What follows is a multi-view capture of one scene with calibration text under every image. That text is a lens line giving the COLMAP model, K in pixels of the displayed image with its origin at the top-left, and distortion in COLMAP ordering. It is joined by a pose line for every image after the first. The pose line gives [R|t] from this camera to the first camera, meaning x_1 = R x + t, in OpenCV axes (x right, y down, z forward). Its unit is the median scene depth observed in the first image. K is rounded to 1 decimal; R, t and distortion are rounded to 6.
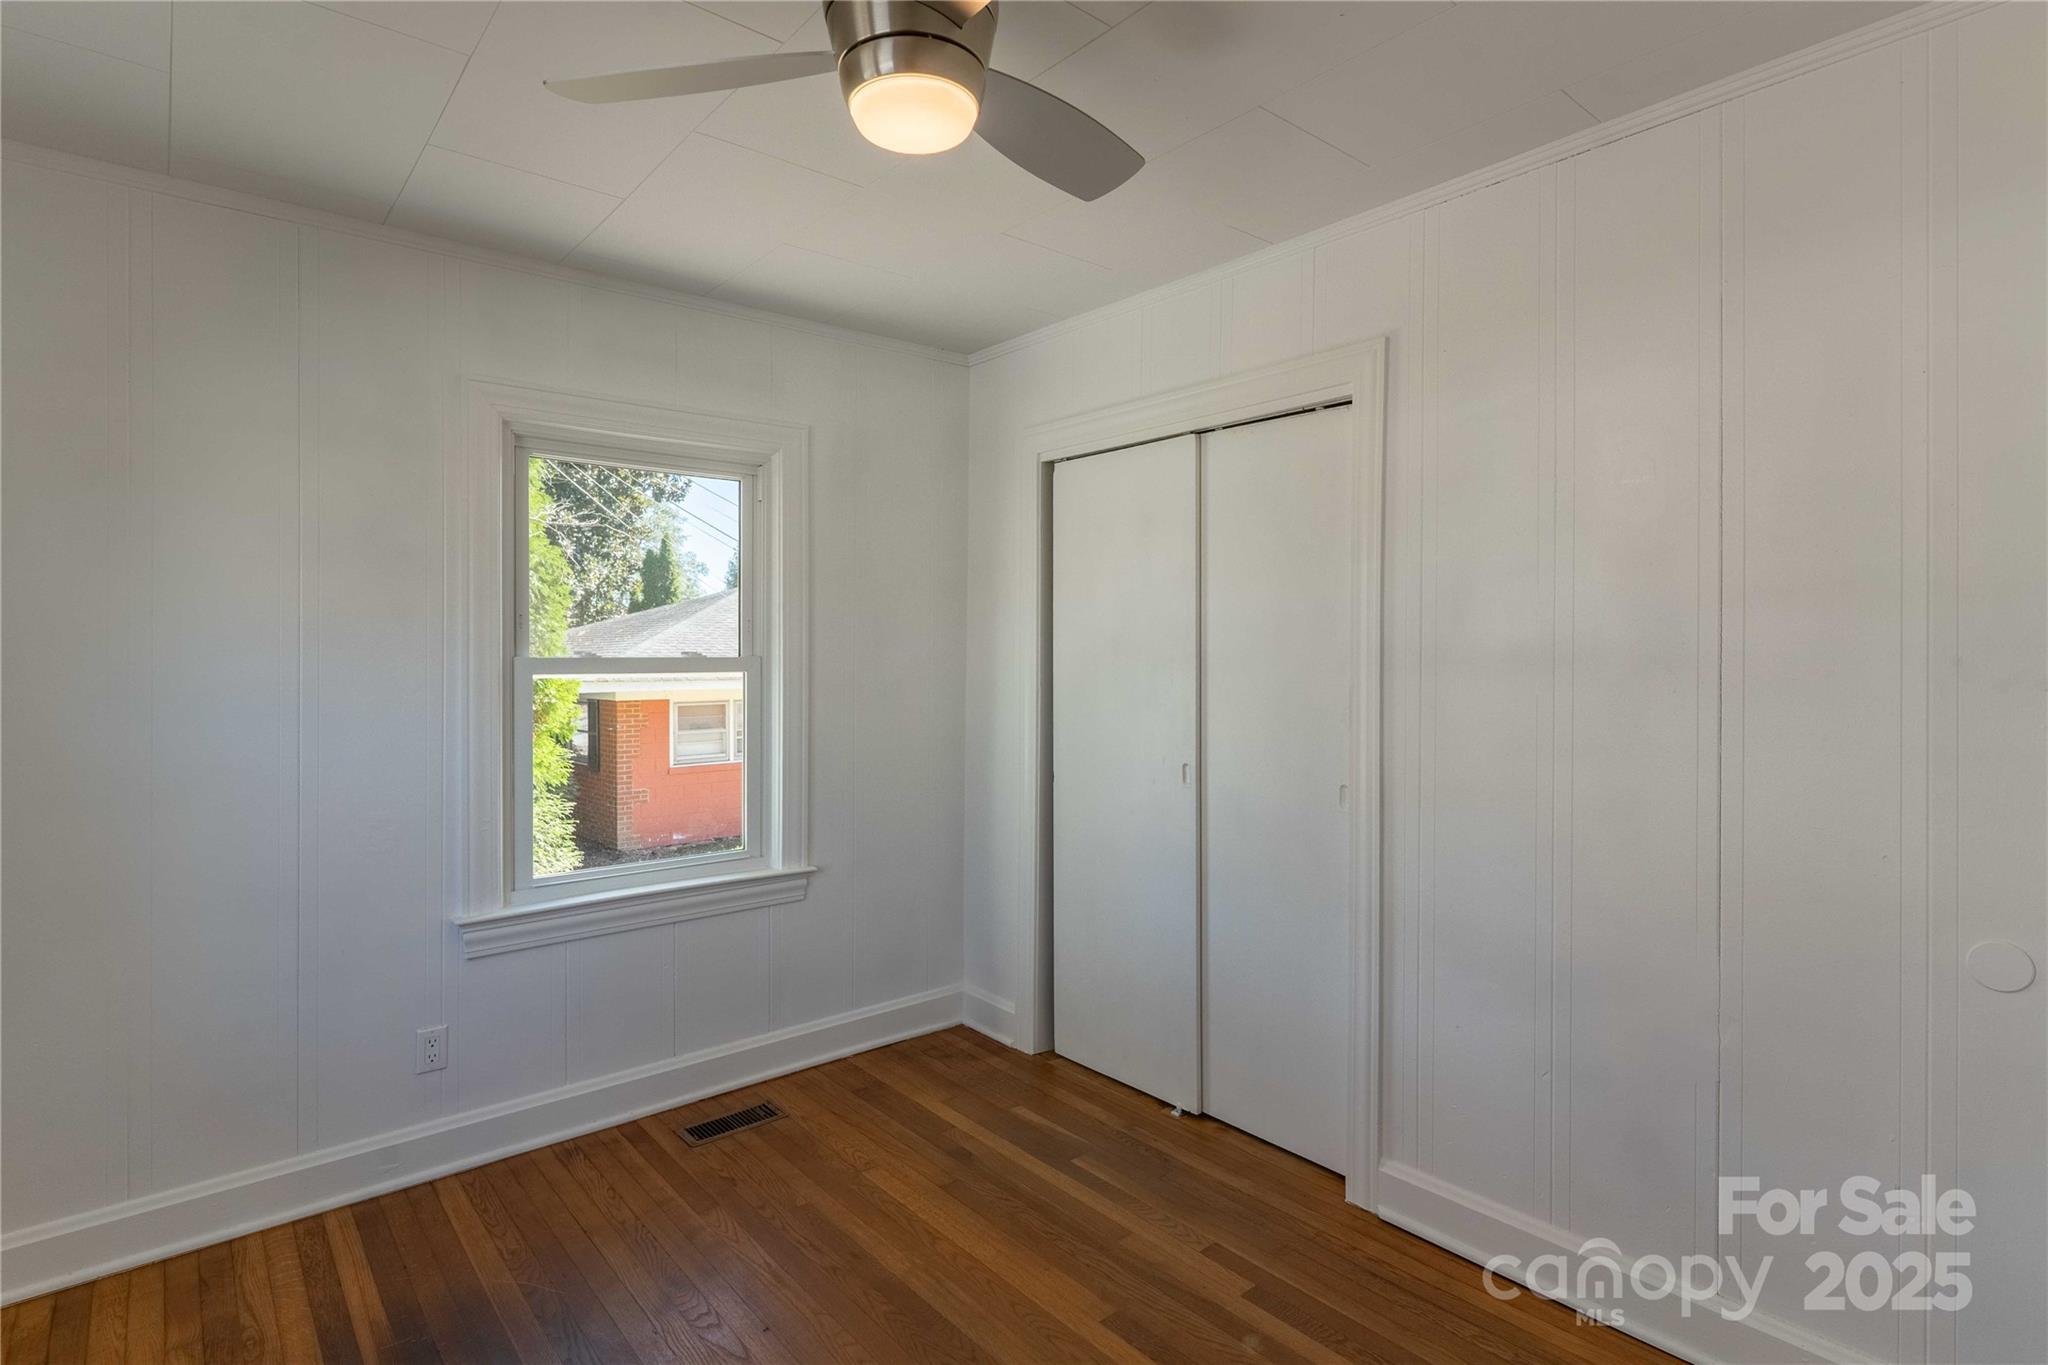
lens RADIAL K [[1010.8, 0, 1035.7], [0, 1010.8, 684.8], [0, 0, 1]] dist [-0.001967, -0.000347]
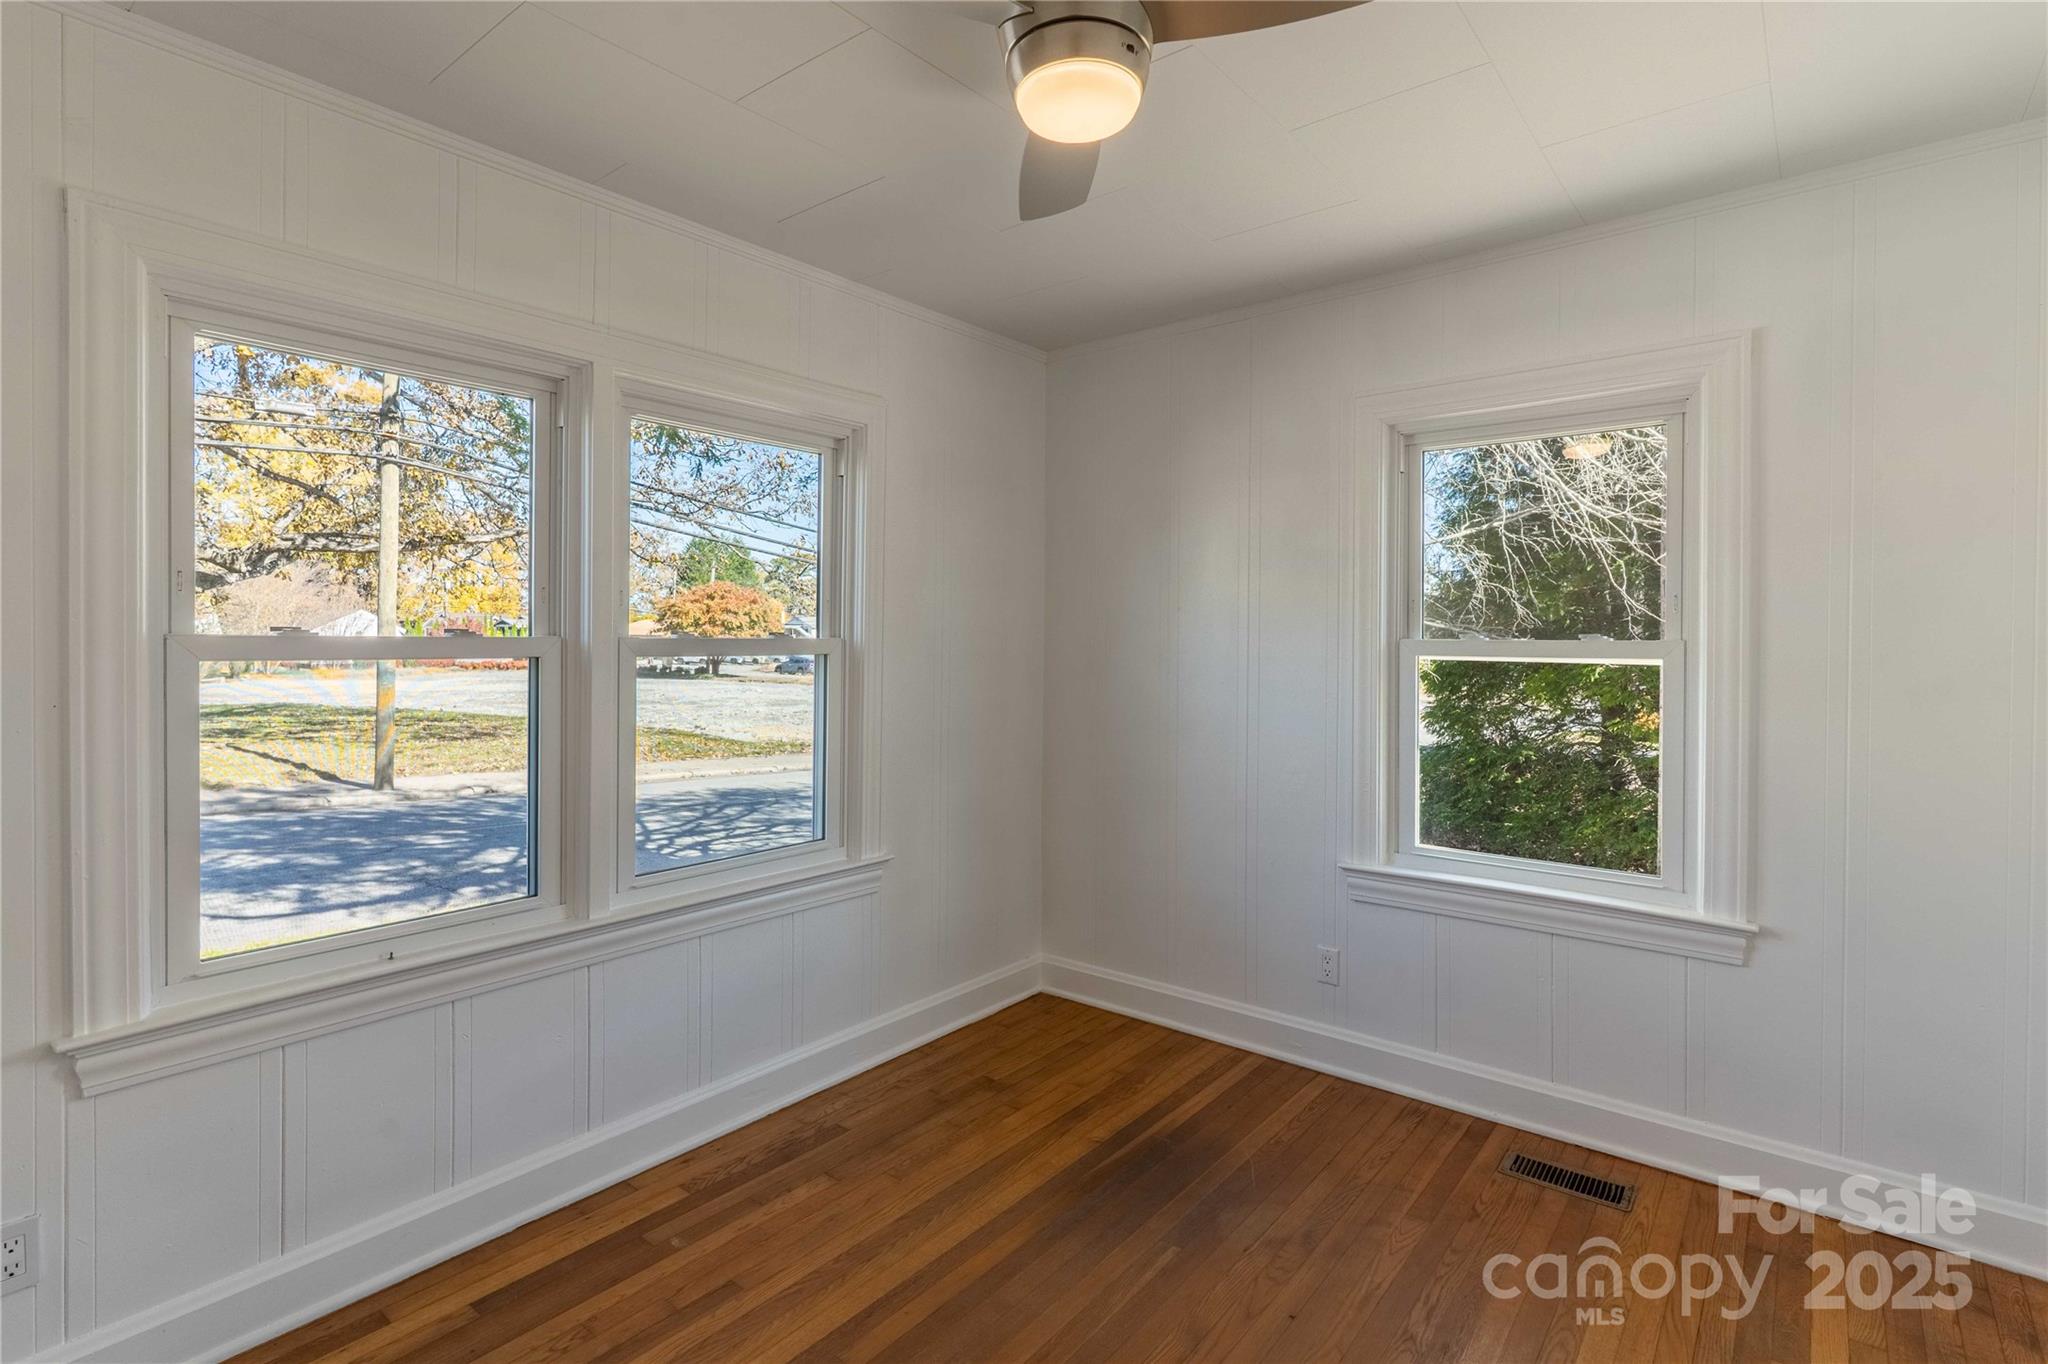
lens RADIAL K [[978.1, 0, 1039.5], [0, 978.1, 678.0], [0, 0, 1]] dist [0.001187, 0.000068]
pose [[0.183370, 0.039512, -0.982250, 0.469921], [-0.032775, 0.998882, 0.034062, -0.009731], [0.982497, 0.025947, 0.184460, 0.436355]]
